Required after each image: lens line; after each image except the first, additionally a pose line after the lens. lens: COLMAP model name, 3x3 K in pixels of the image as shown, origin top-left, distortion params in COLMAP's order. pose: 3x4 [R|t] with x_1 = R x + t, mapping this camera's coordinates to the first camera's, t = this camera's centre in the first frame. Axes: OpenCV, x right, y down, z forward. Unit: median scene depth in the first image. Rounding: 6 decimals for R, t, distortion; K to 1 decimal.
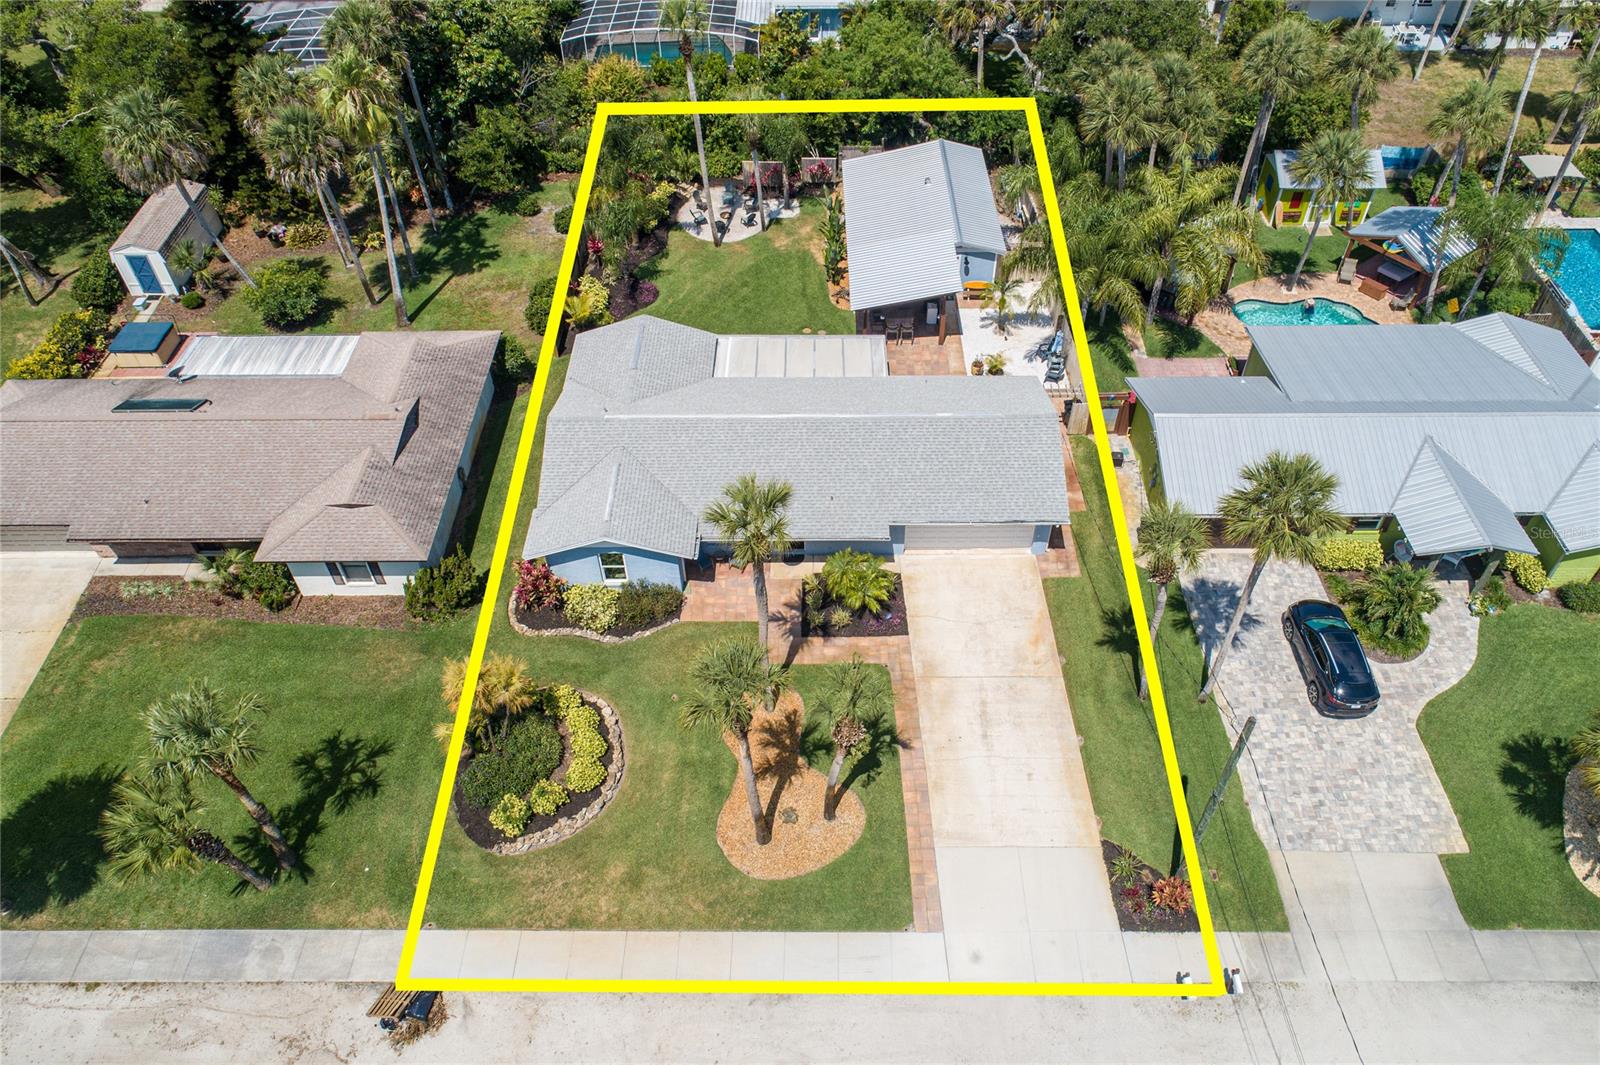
lens RADIAL K [[1136.8, 0, 800.0], [0, 1136.8, 532.5], [0, 0, 1]] dist [-0.007672, -0.001720]
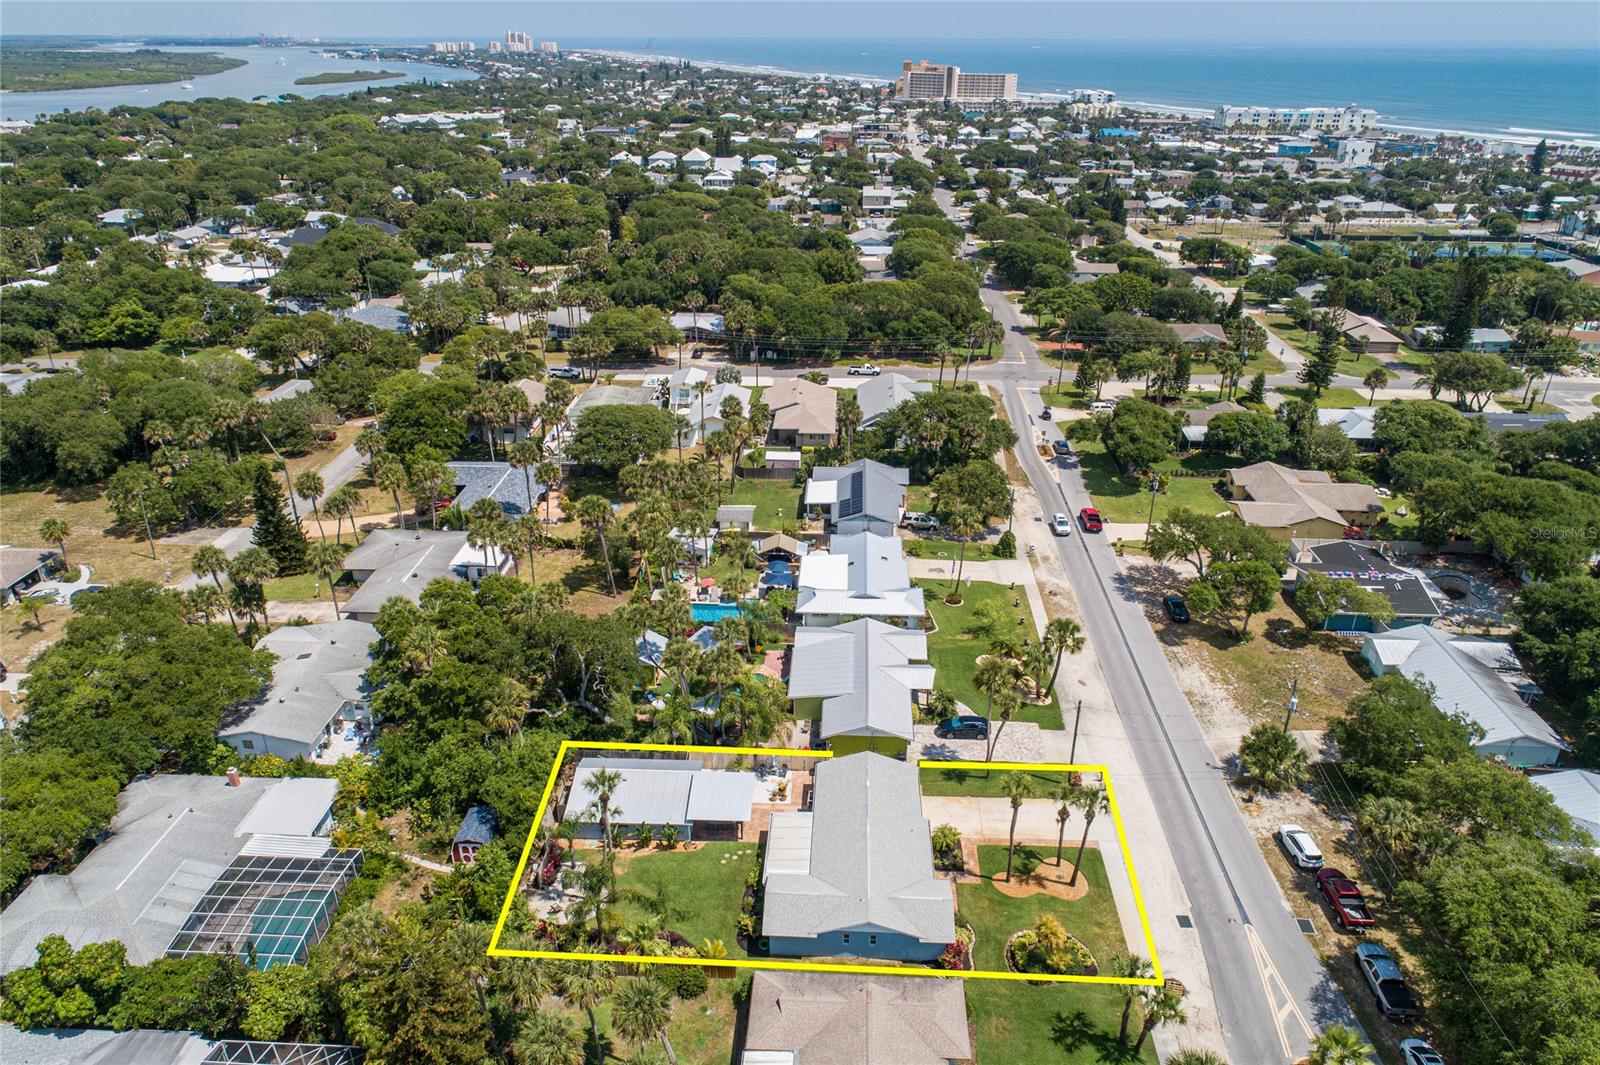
lens RADIAL K [[1068.6, 0, 800.0], [0, 1068.6, 532.5], [0, 0, 1]] dist [-0.002892, 0.004032]
pose [[0.058184, -0.412475, 0.909109, -1.590132], [0.711900, 0.655559, 0.251873, -1.058640], [-0.699866, 0.632540, 0.331784, 0.134734]]
